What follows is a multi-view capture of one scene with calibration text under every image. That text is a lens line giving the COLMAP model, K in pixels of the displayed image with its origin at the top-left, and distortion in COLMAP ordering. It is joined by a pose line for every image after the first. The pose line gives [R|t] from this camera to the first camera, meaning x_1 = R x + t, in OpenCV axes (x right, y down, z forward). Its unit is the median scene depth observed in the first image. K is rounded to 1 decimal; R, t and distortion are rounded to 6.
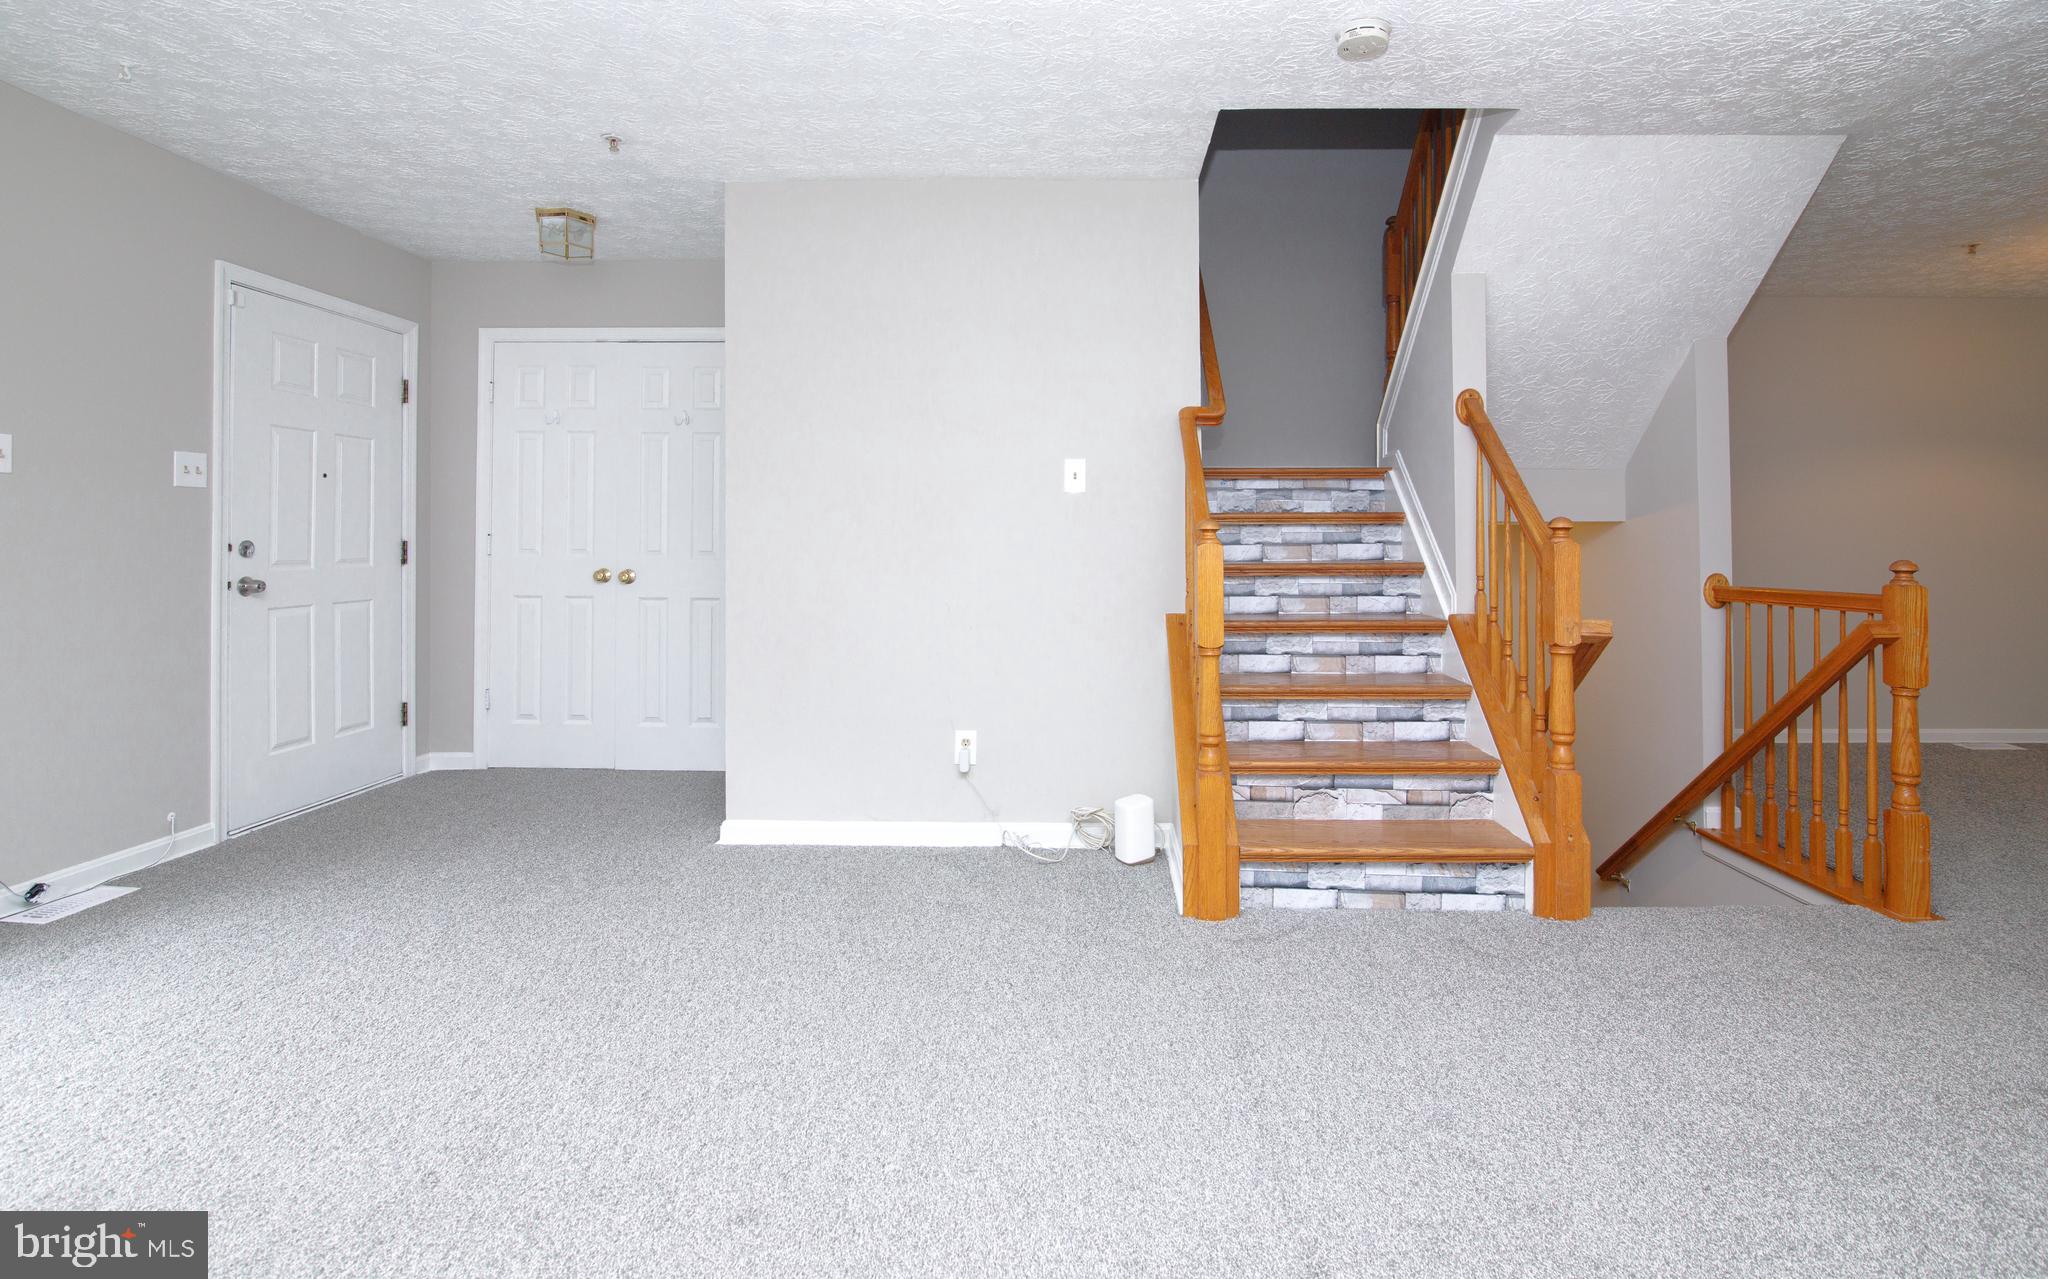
lens RADIAL K [[1016.8, 0, 1027.9], [0, 1016.8, 521.0], [0, 0, 1]] dist [0.000413, 0.000314]
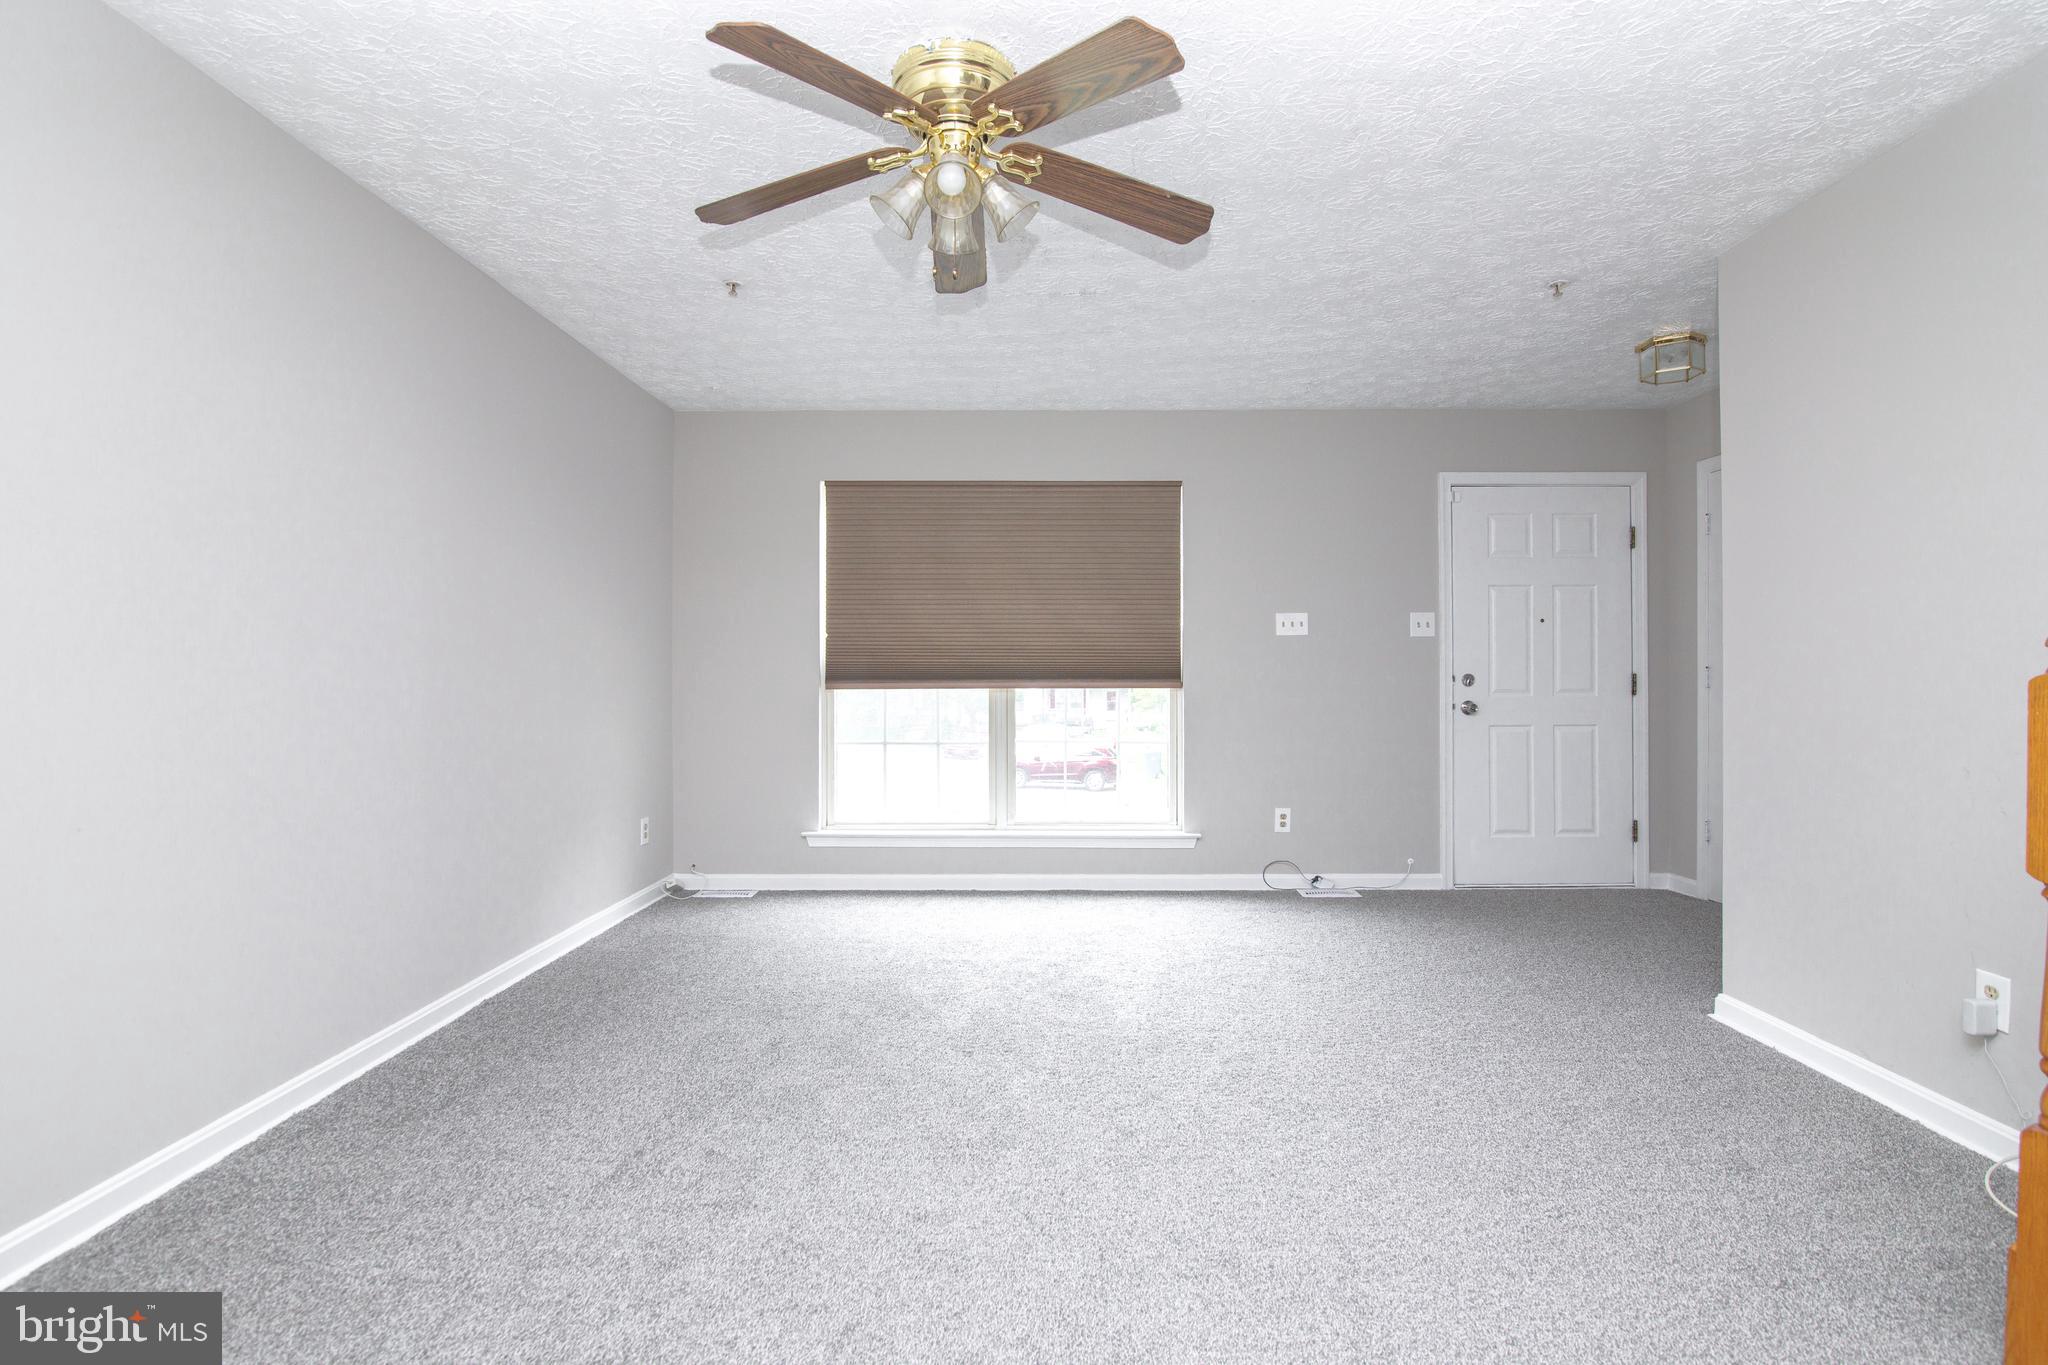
lens RADIAL K [[983.4, 0, 1024.0], [0, 983.4, 682.5], [0, 0, 1]] dist [-0.021029, -0.000164]
pose [[0.003371, 0.006158, -0.999975, 0.530438], [0.021261, 0.999755, 0.006228, 0.010143], [0.999768, -0.021282, 0.003239, 0.405992]]
